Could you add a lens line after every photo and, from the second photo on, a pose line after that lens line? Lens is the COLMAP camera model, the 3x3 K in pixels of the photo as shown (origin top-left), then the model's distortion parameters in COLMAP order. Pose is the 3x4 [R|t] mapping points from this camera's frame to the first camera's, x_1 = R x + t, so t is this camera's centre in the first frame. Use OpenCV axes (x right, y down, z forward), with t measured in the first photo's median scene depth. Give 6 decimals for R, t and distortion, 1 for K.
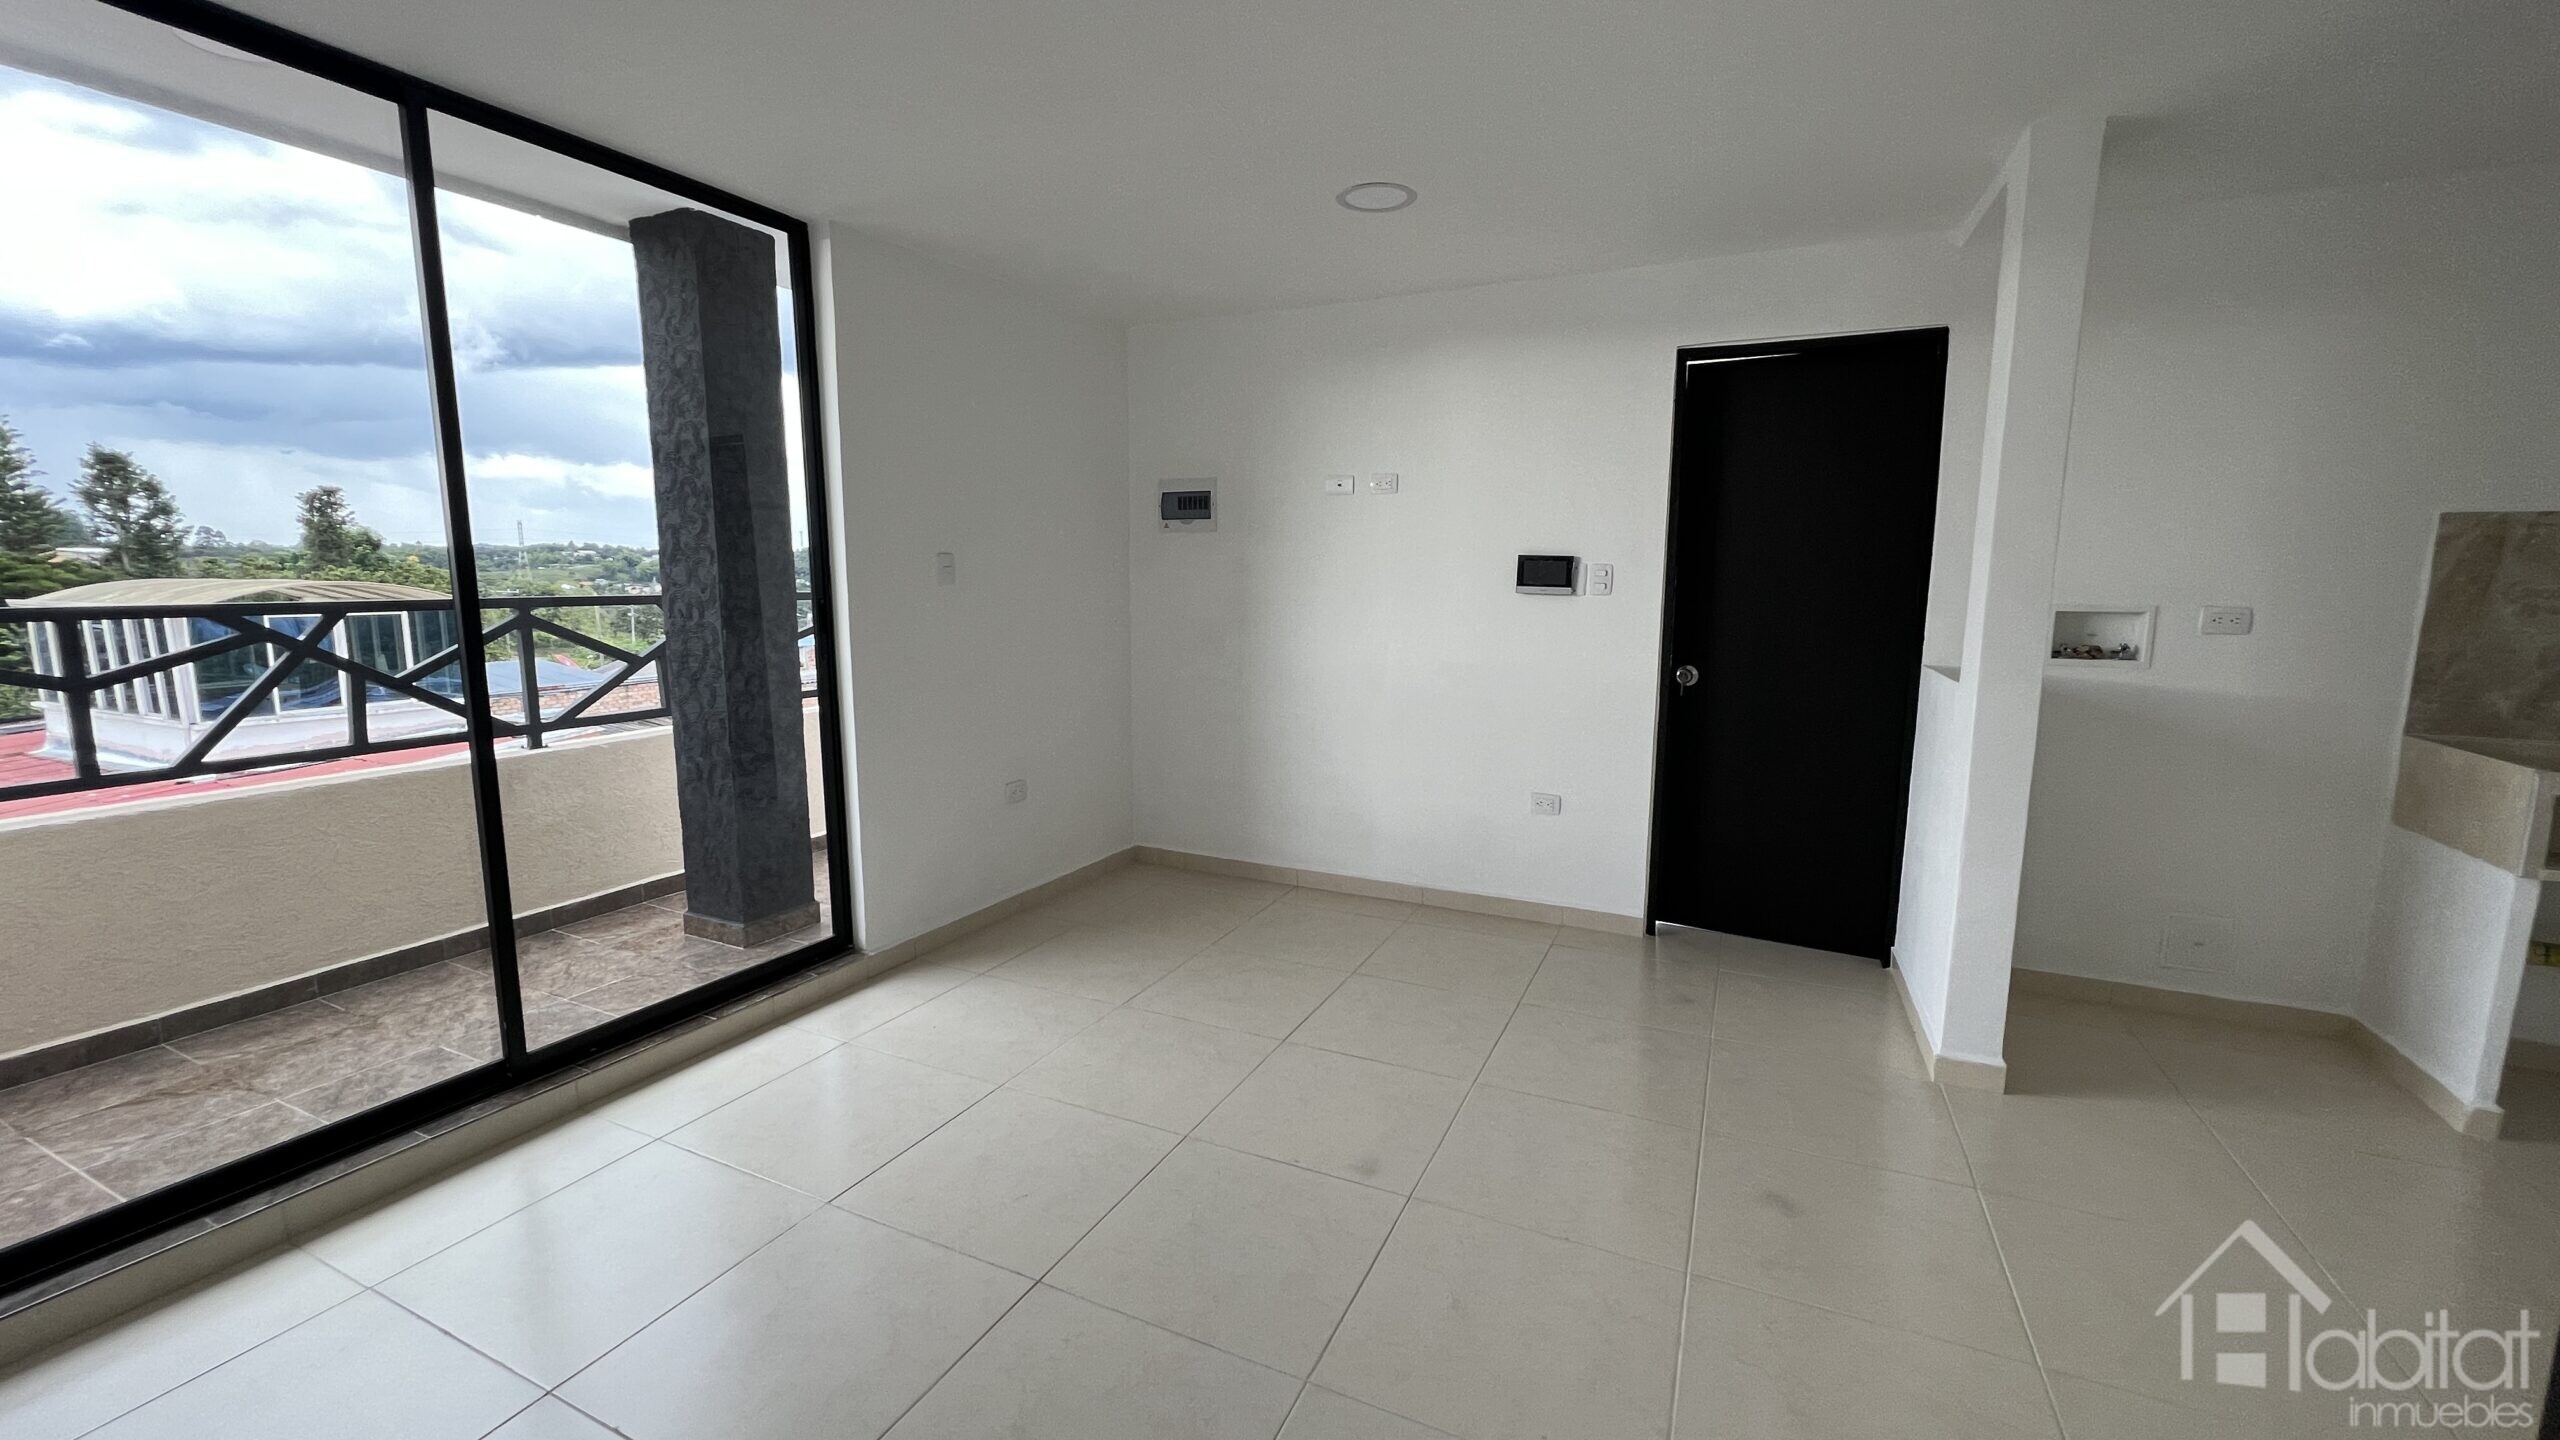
lens RADIAL K [[1012.4, 0, 1280.0], [0, 1012.4, 720.8], [0, 0, 1]] dist [-0.000351, -0.000021]
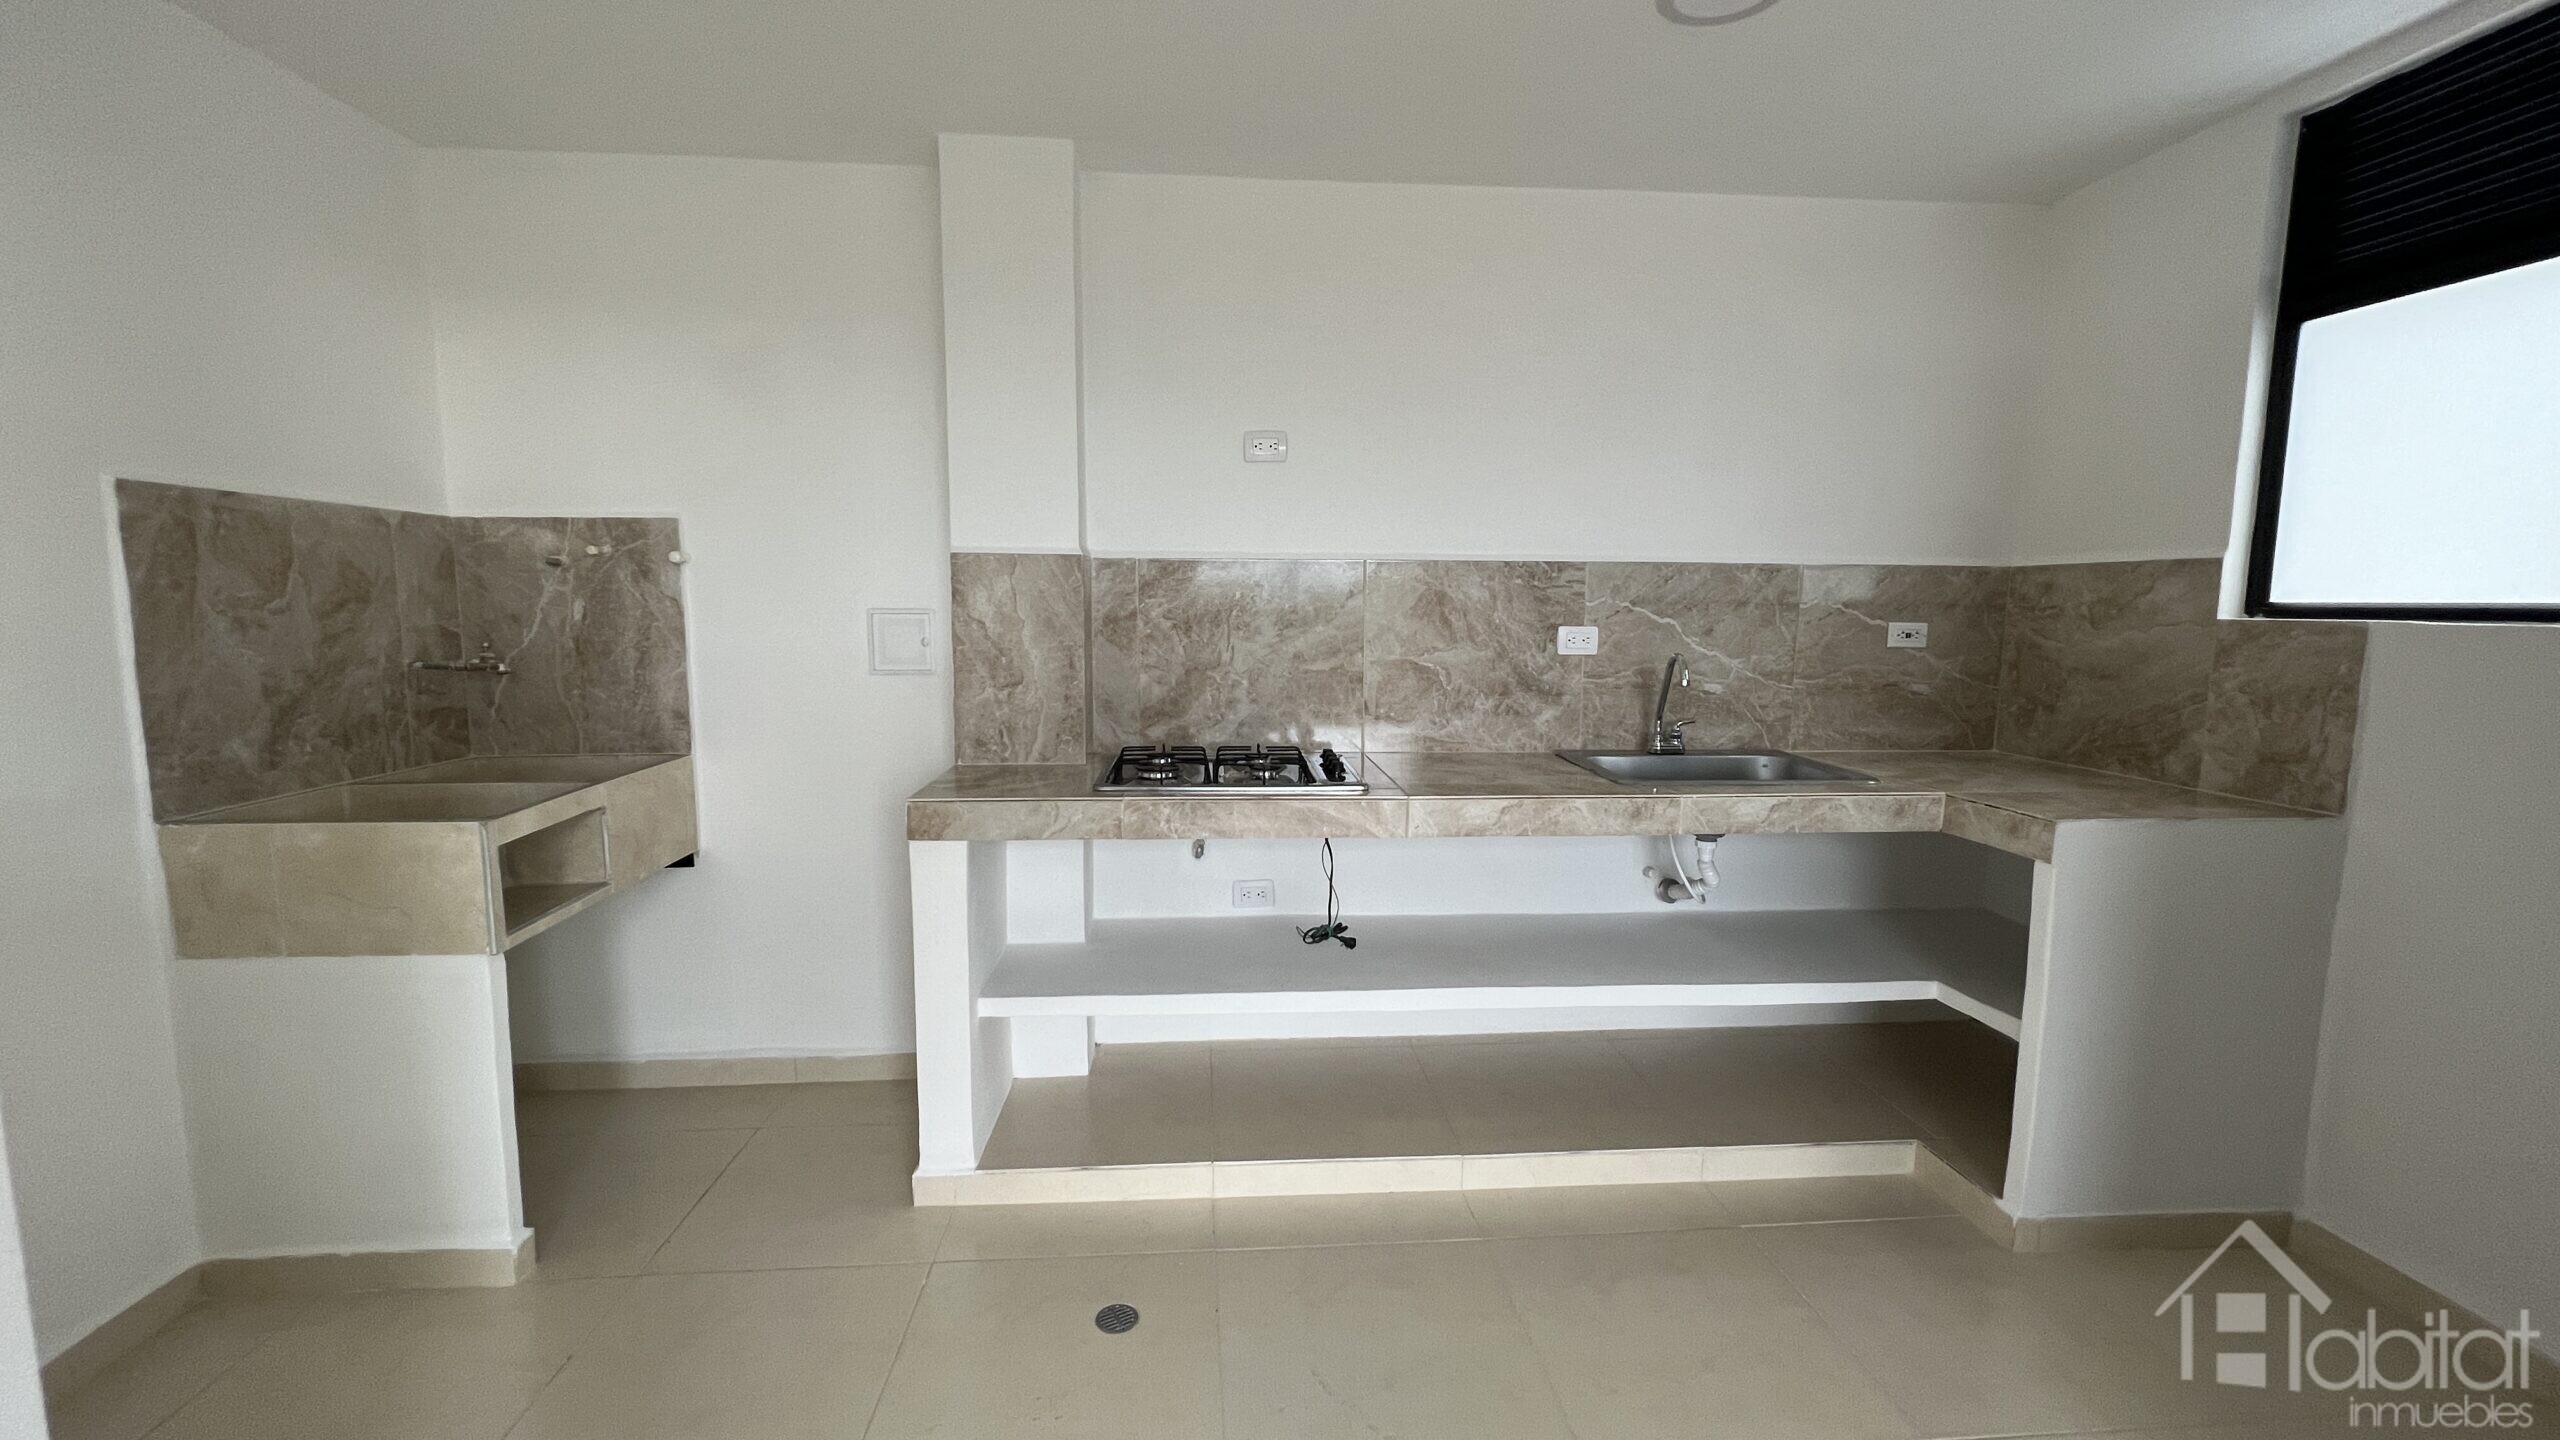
lens RADIAL K [[1012.4, 0, 1276.0], [0, 1012.4, 710.8], [0, 0, 1]] dist [-0.000351, -0.000021]
pose [[-0.491555, -0.104905, 0.864505, 0.219110], [0.113712, 0.976487, 0.183149, -0.096575], [-0.863391, 0.188332, -0.468068, 0.697926]]
